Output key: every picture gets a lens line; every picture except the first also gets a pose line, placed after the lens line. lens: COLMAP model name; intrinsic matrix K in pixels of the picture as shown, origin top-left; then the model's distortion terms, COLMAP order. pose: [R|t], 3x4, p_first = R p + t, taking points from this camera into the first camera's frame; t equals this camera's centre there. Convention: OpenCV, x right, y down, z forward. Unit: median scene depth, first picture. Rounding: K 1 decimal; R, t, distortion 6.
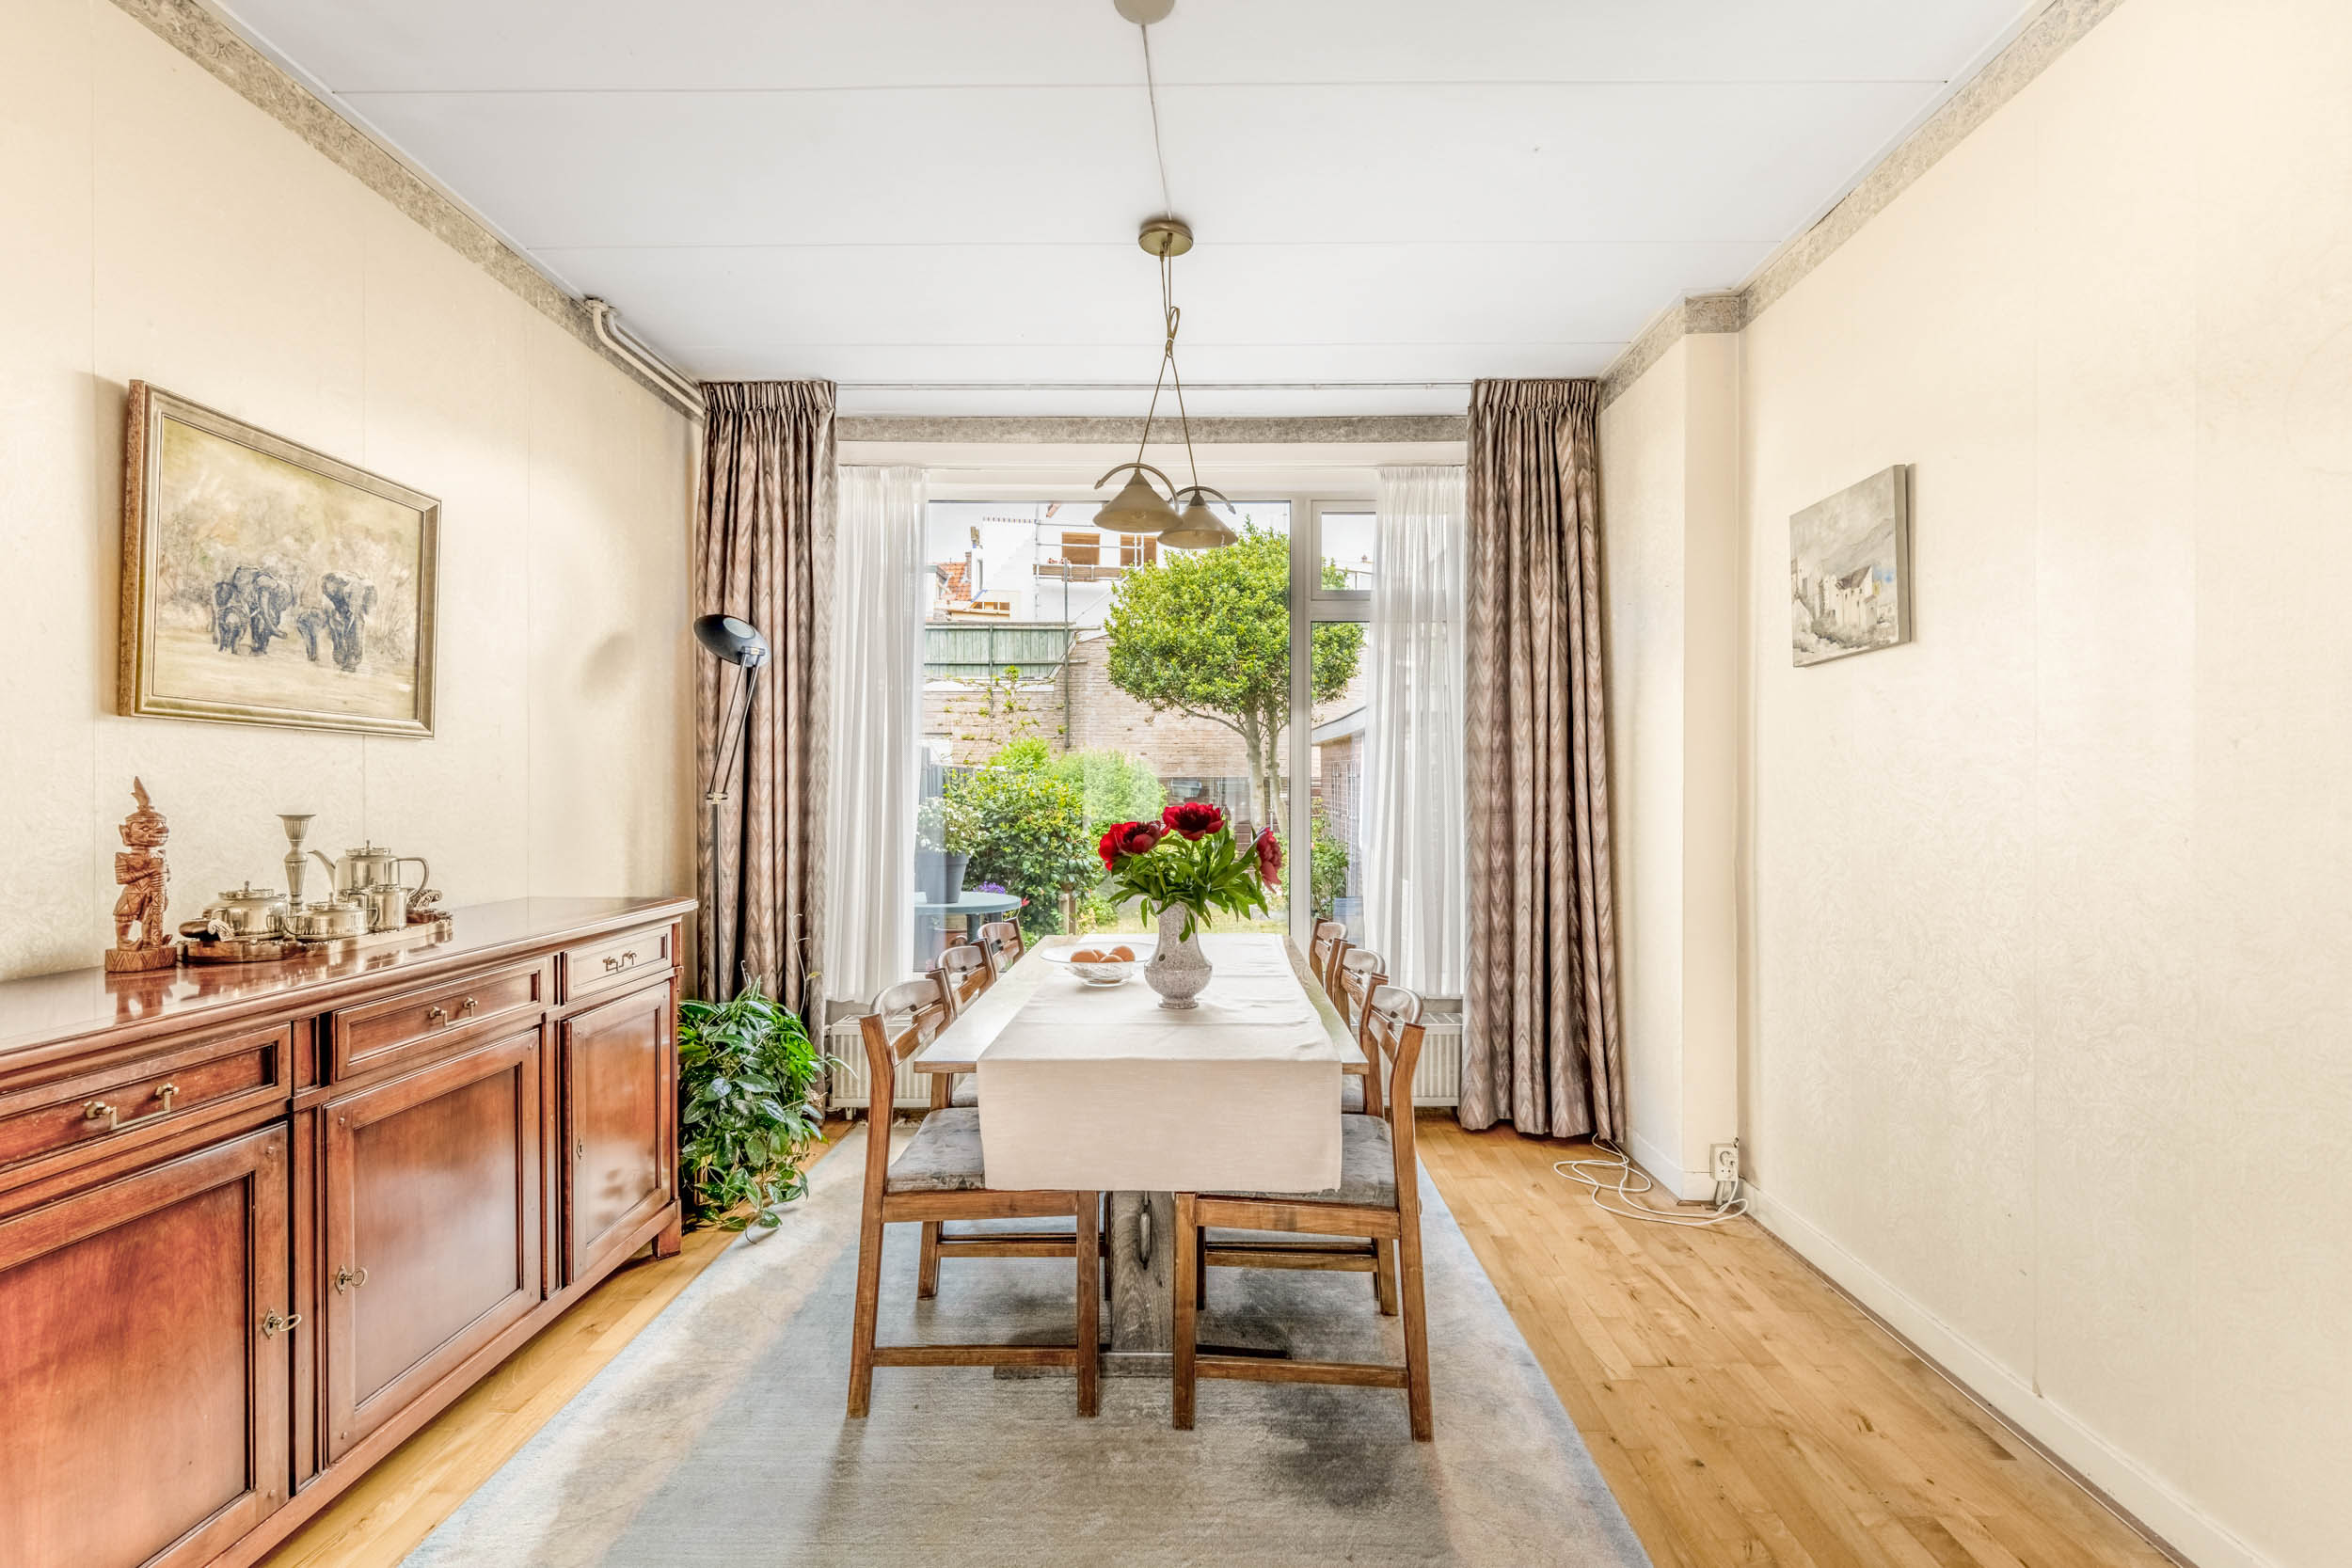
lens RADIAL K [[954.4, 0, 1182.9], [0, 954.4, 786.8], [0, 0, 1]] dist [-0.007424, 0.000331]
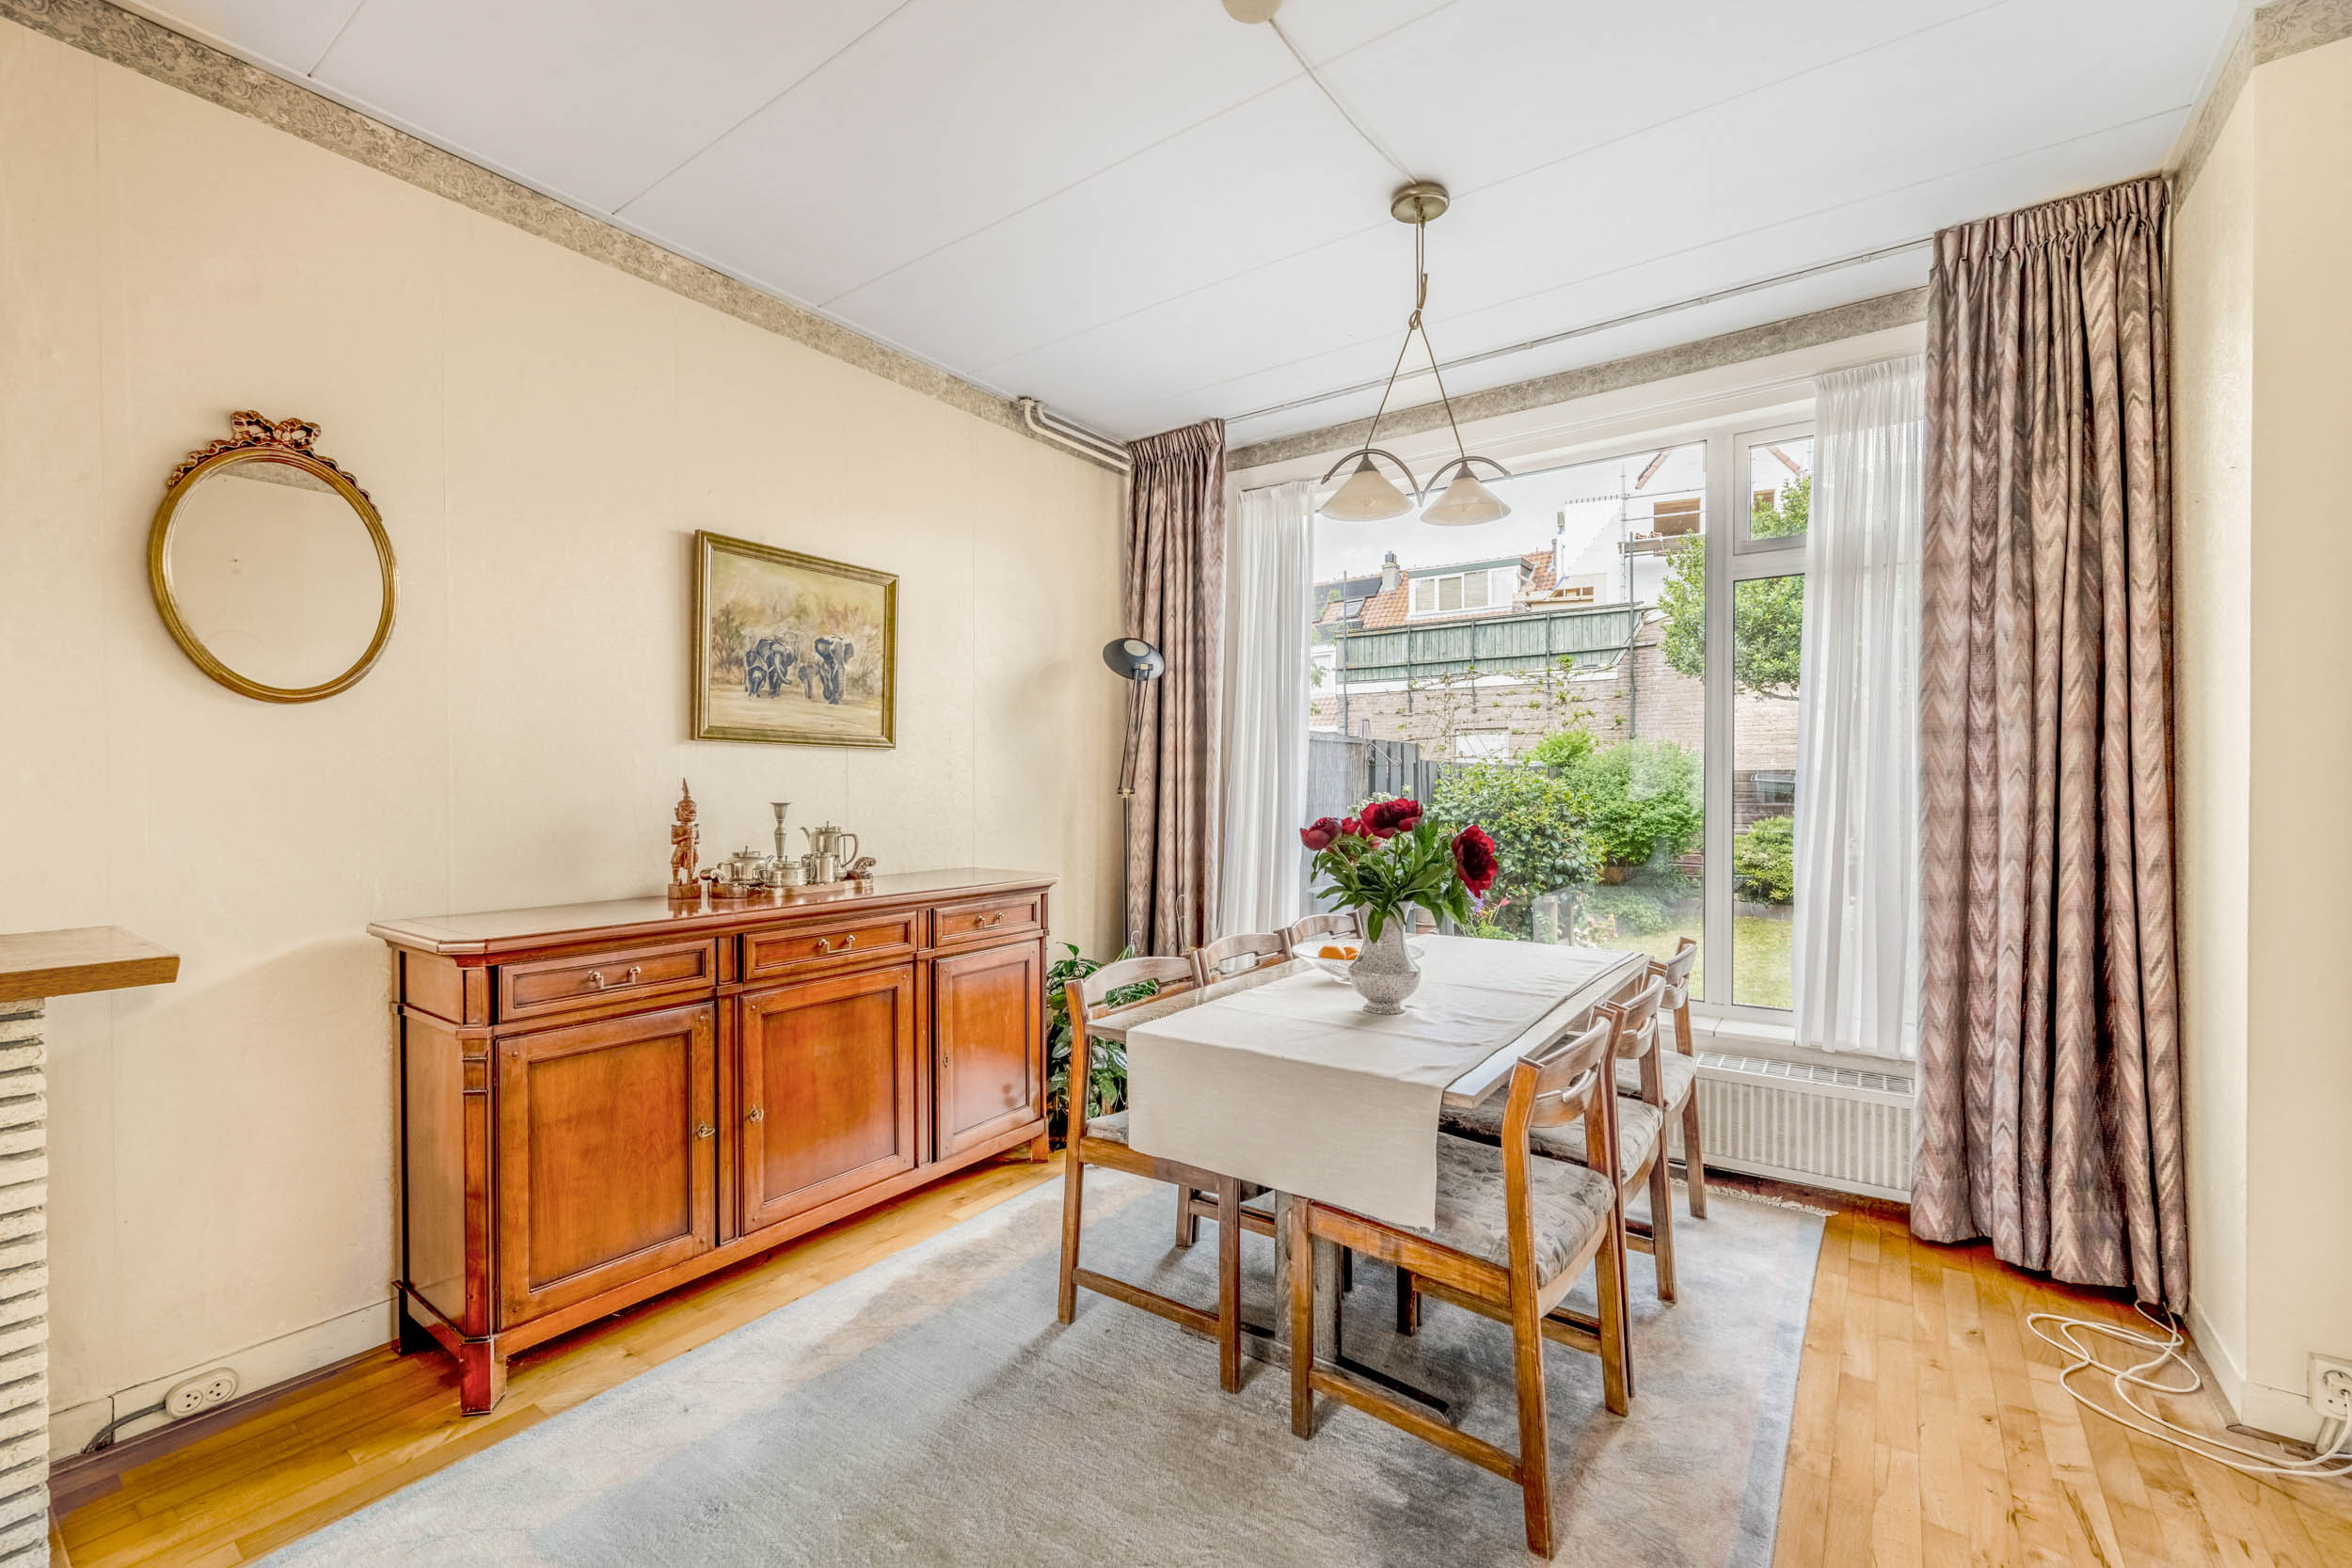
lens RADIAL K [[954.4, 0, 1220.2], [0, 954.4, 783.8], [0, 0, 1]] dist [-0.007424, 0.000331]
pose [[0.830618, -0.002534, -0.556837, 0.310032], [0.003443, 0.999994, 0.000586, 0.000795], [0.556832, -0.002405, 0.830621, 0.091028]]
